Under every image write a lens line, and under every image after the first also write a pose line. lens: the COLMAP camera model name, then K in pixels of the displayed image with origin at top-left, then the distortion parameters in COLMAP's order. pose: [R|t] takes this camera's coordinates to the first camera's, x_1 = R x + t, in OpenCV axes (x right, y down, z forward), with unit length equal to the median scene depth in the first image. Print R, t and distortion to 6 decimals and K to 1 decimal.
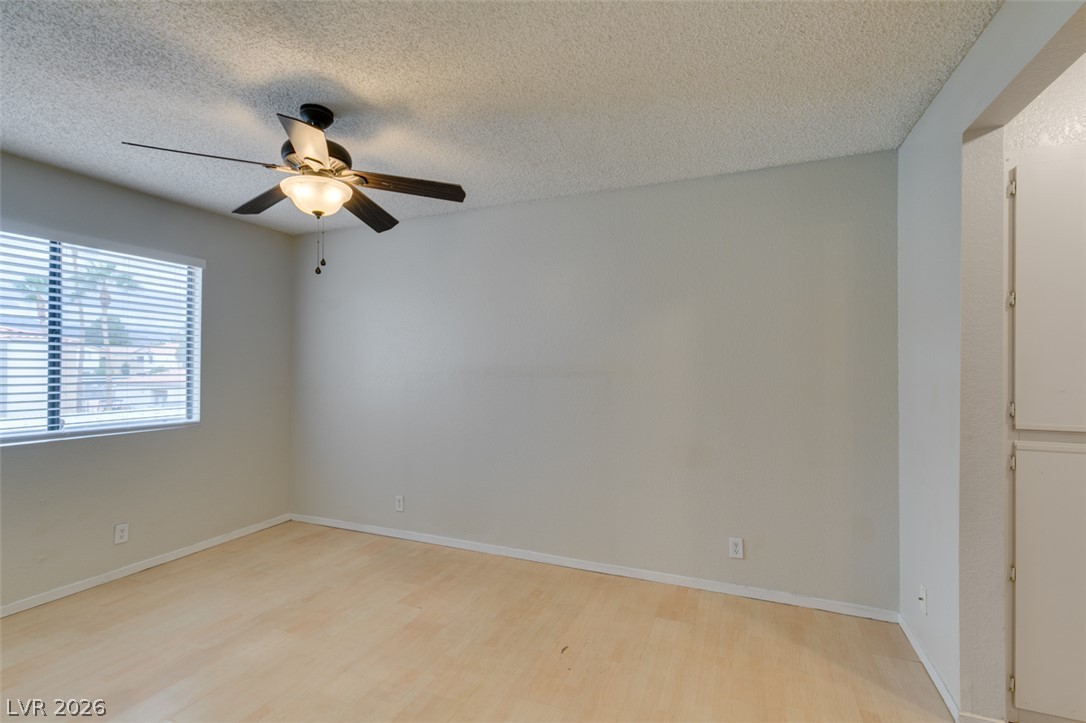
lens RADIAL K [[488.1, 0, 536.4], [0, 488.1, 367.4], [0, 0, 1]] dist [0.000692, -0.000056]
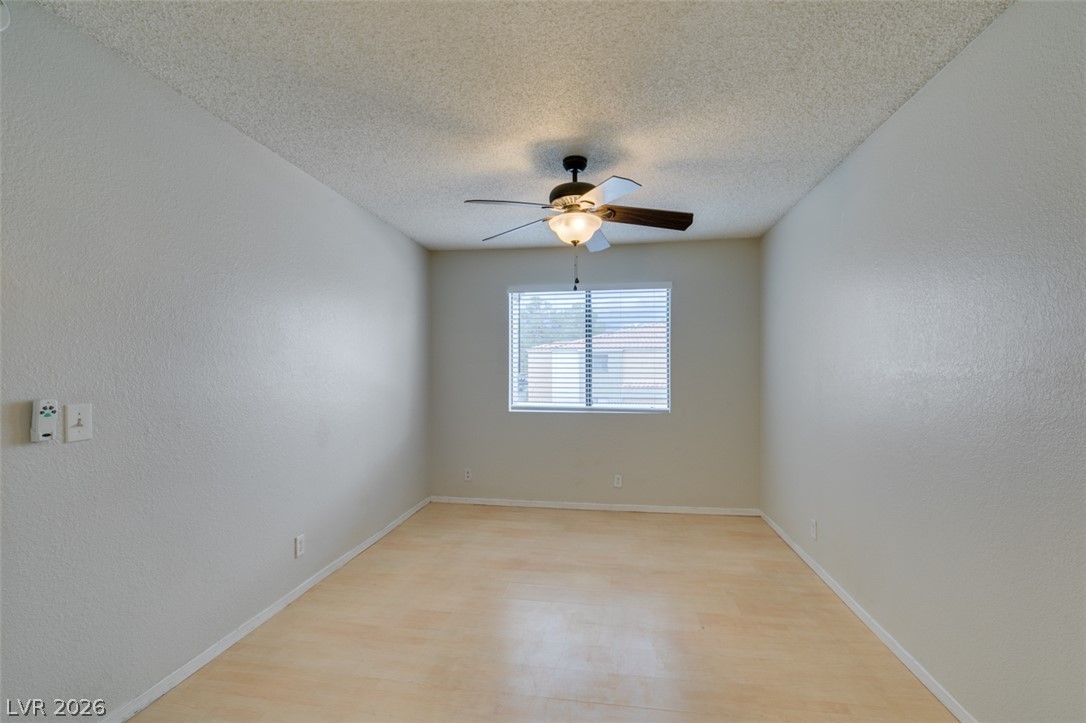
lens RADIAL K [[479.3, 0, 542.4], [0, 479.3, 366.2], [0, 0, 1]] dist [-0.001414, -0.000208]
pose [[0.249353, -0.007655, -0.968382, 0.492585], [0.001685, 0.999971, -0.007470, 0.006868], [0.968411, 0.000231, 0.249358, 0.425365]]
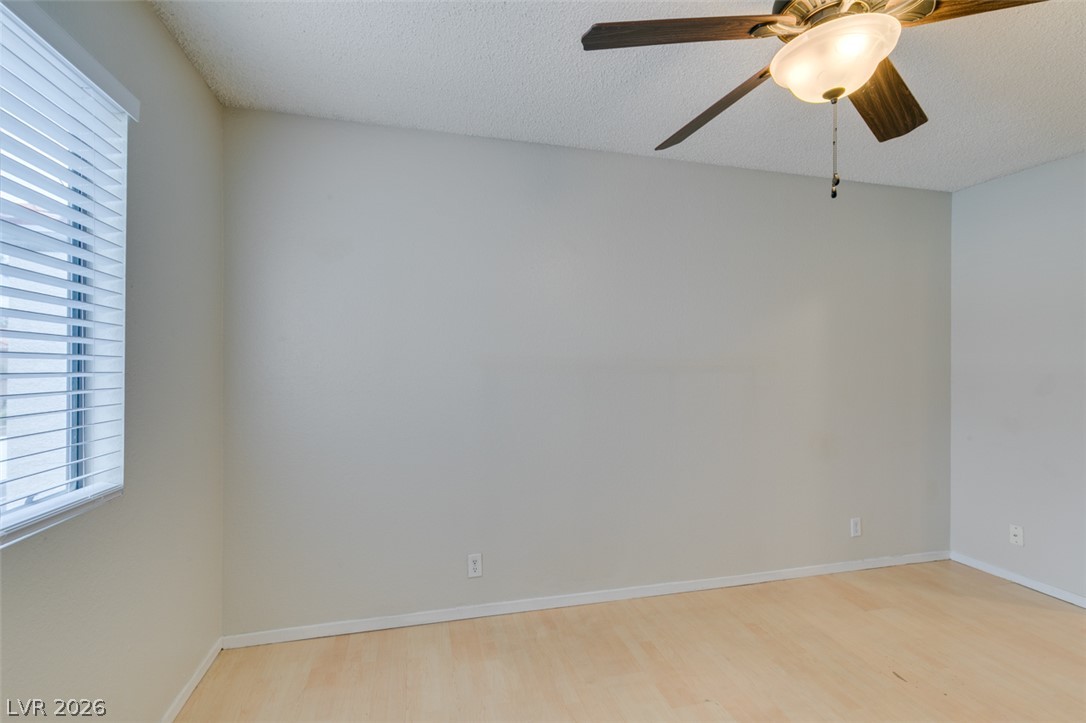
lens RADIAL K [[488.1, 0, 536.4], [0, 488.1, 367.4], [0, 0, 1]] dist [0.000692, -0.000056]
pose [[0.795810, -0.002267, 0.605543, -0.755487], [-0.002820, 0.999968, 0.007450, 0.005750], [-0.605540, -0.007636, 0.795778, 0.520773]]
